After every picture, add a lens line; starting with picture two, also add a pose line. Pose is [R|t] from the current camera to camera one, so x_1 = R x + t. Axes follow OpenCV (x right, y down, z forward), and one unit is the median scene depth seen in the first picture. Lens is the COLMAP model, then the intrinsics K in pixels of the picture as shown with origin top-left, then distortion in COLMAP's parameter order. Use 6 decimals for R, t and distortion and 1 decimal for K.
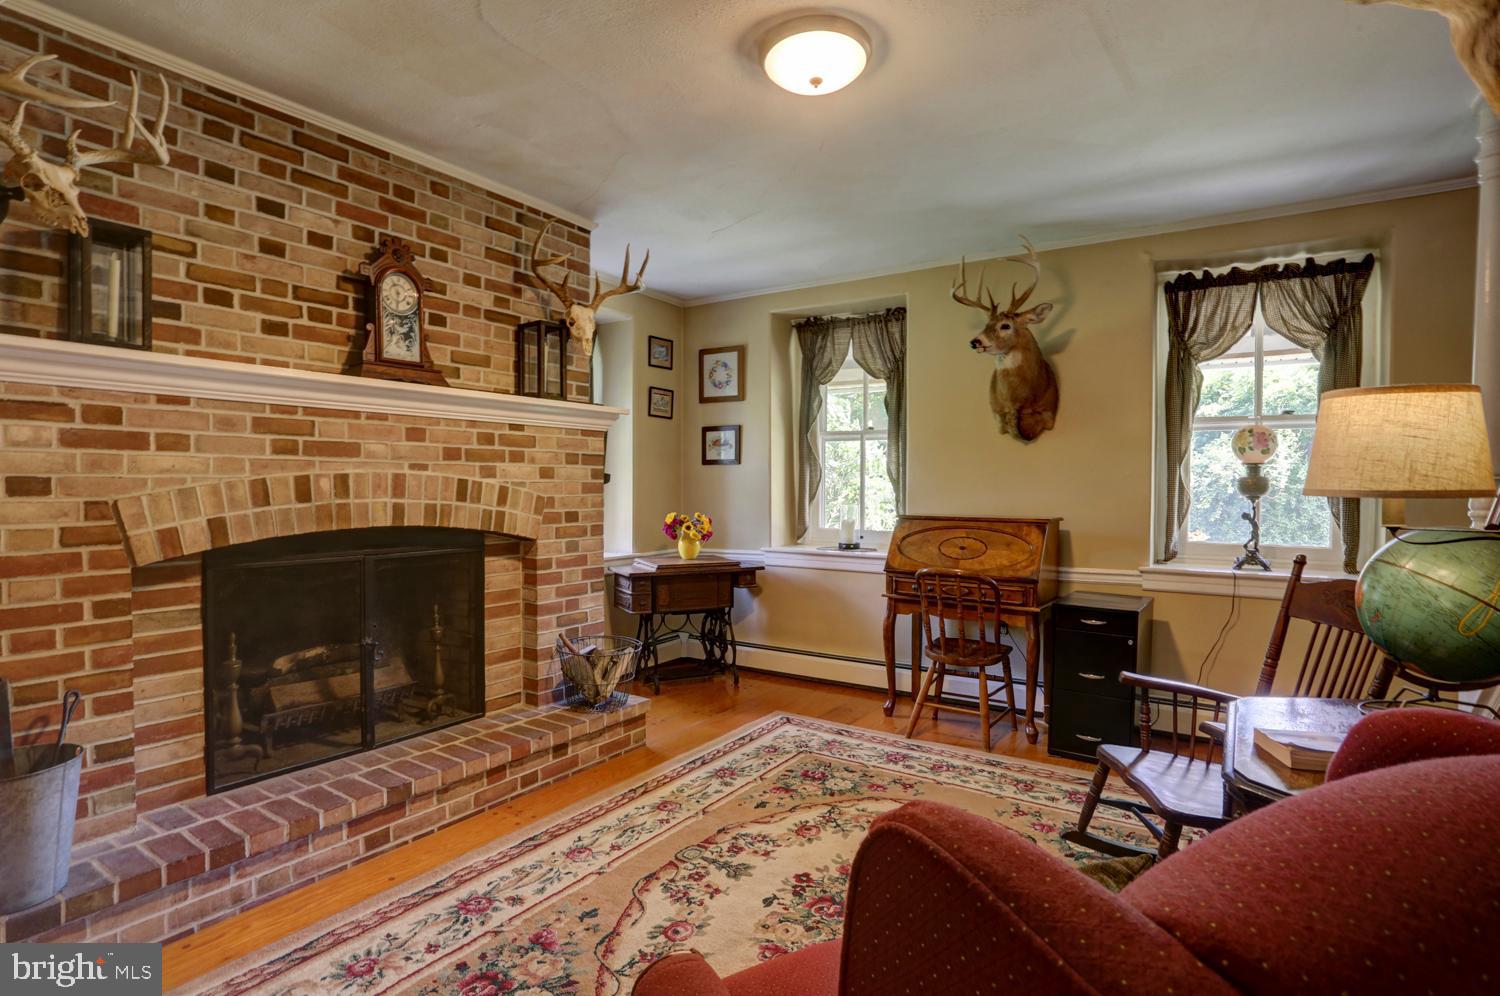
lens RADIAL K [[752.6, 0, 722.8], [0, 752.6, 495.5], [0, 0, 1]] dist [-0.052099, 0.013956]
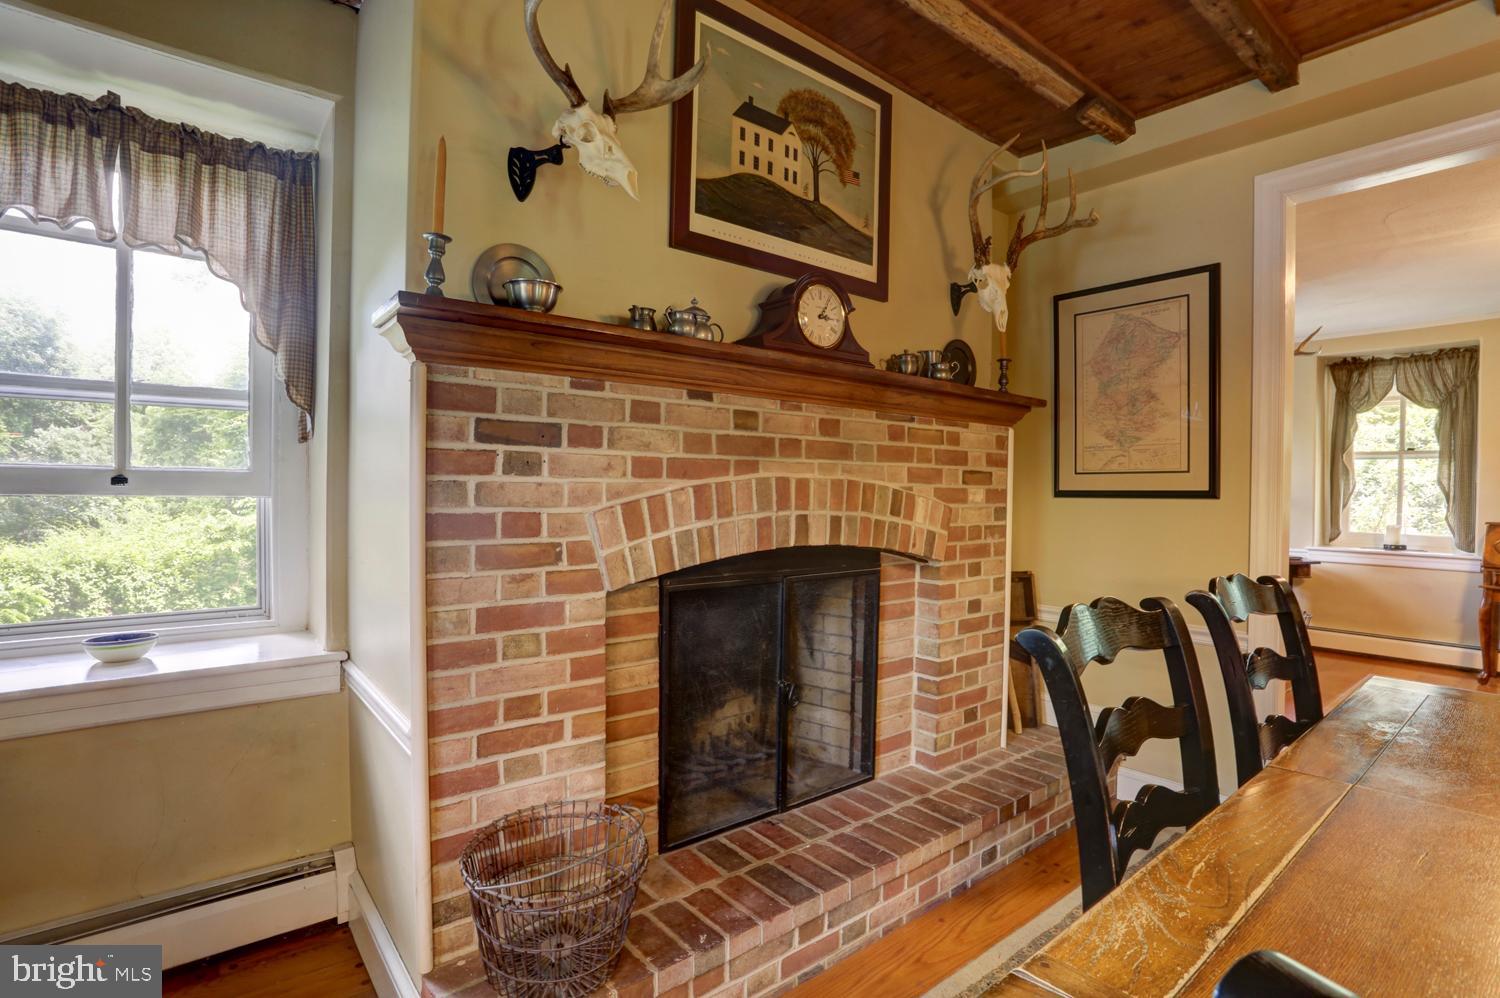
lens RADIAL K [[717.9, 0, 739.8], [0, 717.9, 496.1], [0, 0, 1]] dist [-0.058673, 0.014152]
pose [[0.955316, 0.009552, -0.295433, -0.701119], [-0.011596, 0.999919, -0.005167, 0.003839], [0.295360, 0.008361, 0.955350, -0.500666]]
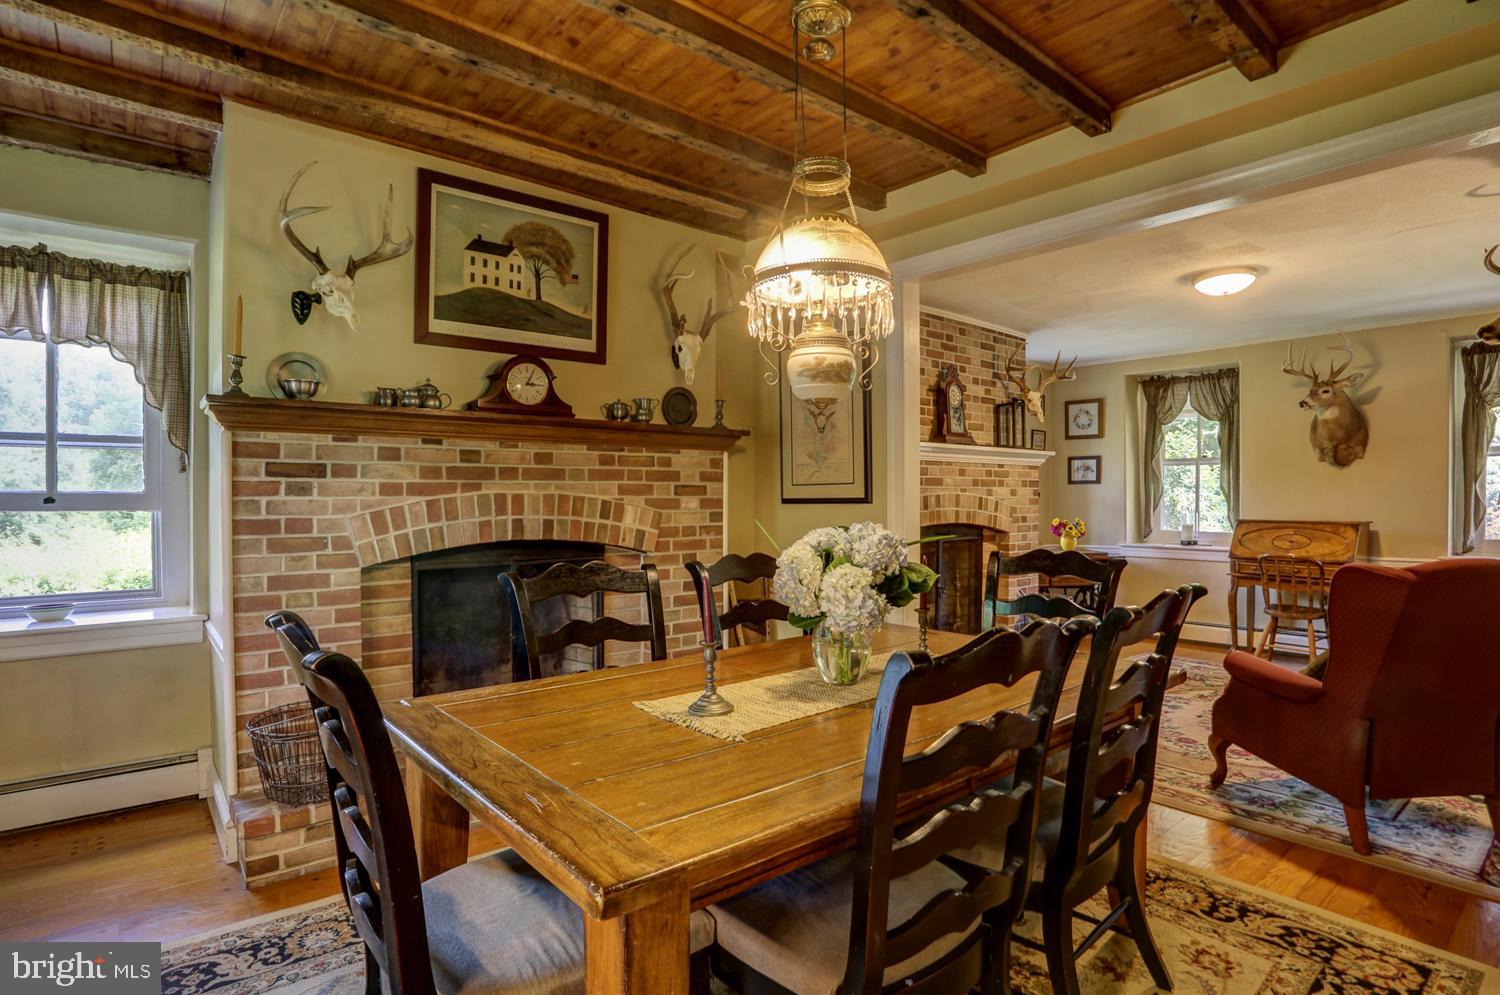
lens RADIAL K [[752.6, 0, 738.7], [0, 752.6, 496.5], [0, 0, 1]] dist [-0.052099, 0.013956]
pose [[0.961144, -0.004599, -0.276008, -0.339351], [0.000534, 0.999890, -0.014801, 0.002471], [0.276045, 0.014078, 0.961041, -0.708021]]
